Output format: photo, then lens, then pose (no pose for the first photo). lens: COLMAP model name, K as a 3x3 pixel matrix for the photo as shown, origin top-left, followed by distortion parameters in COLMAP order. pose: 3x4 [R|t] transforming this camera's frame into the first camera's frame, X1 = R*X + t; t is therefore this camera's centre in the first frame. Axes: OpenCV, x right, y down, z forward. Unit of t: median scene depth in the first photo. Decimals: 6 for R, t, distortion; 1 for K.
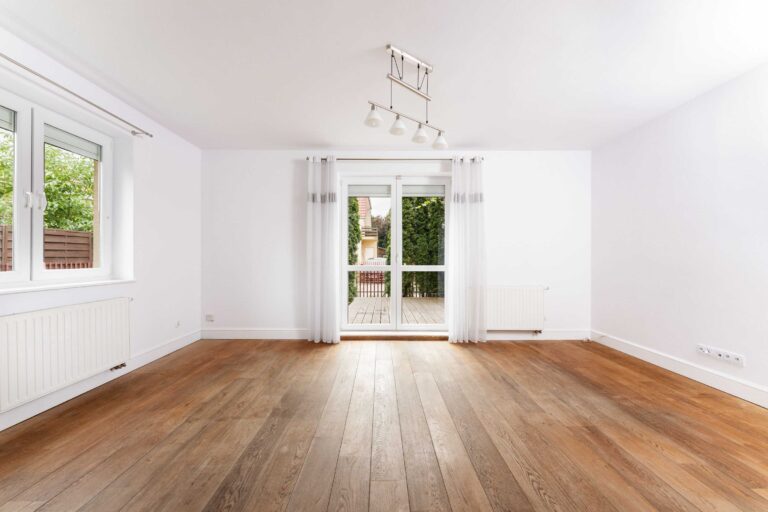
lens RADIAL K [[305.5, 0, 384.0], [0, 305.5, 256.0], [0, 0, 1]] dist [-0.000862, -0.000481]
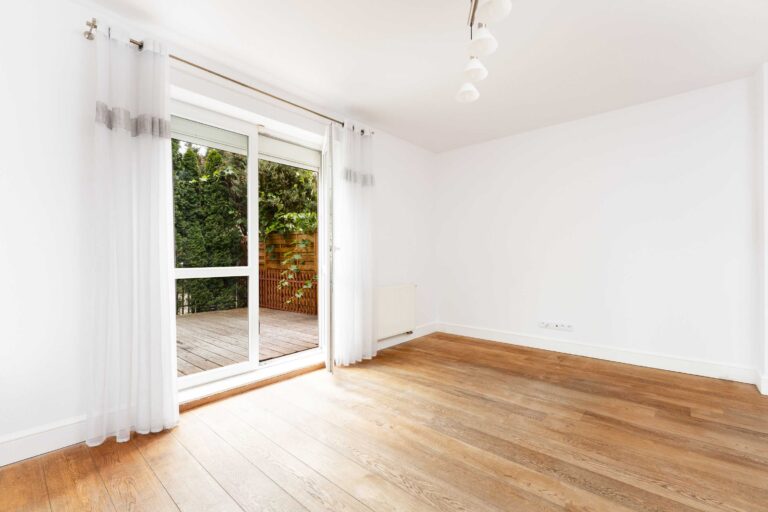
lens RADIAL K [[333.7, 0, 384.0], [0, 333.7, 256.0], [0, 0, 1]] dist [0.001387, -0.000162]
pose [[0.666148, -0.002510, 0.745816, -0.374046], [0.000202, 0.999995, 0.003185, 0.009265], [-0.745820, -0.001971, 0.666145, 0.434636]]
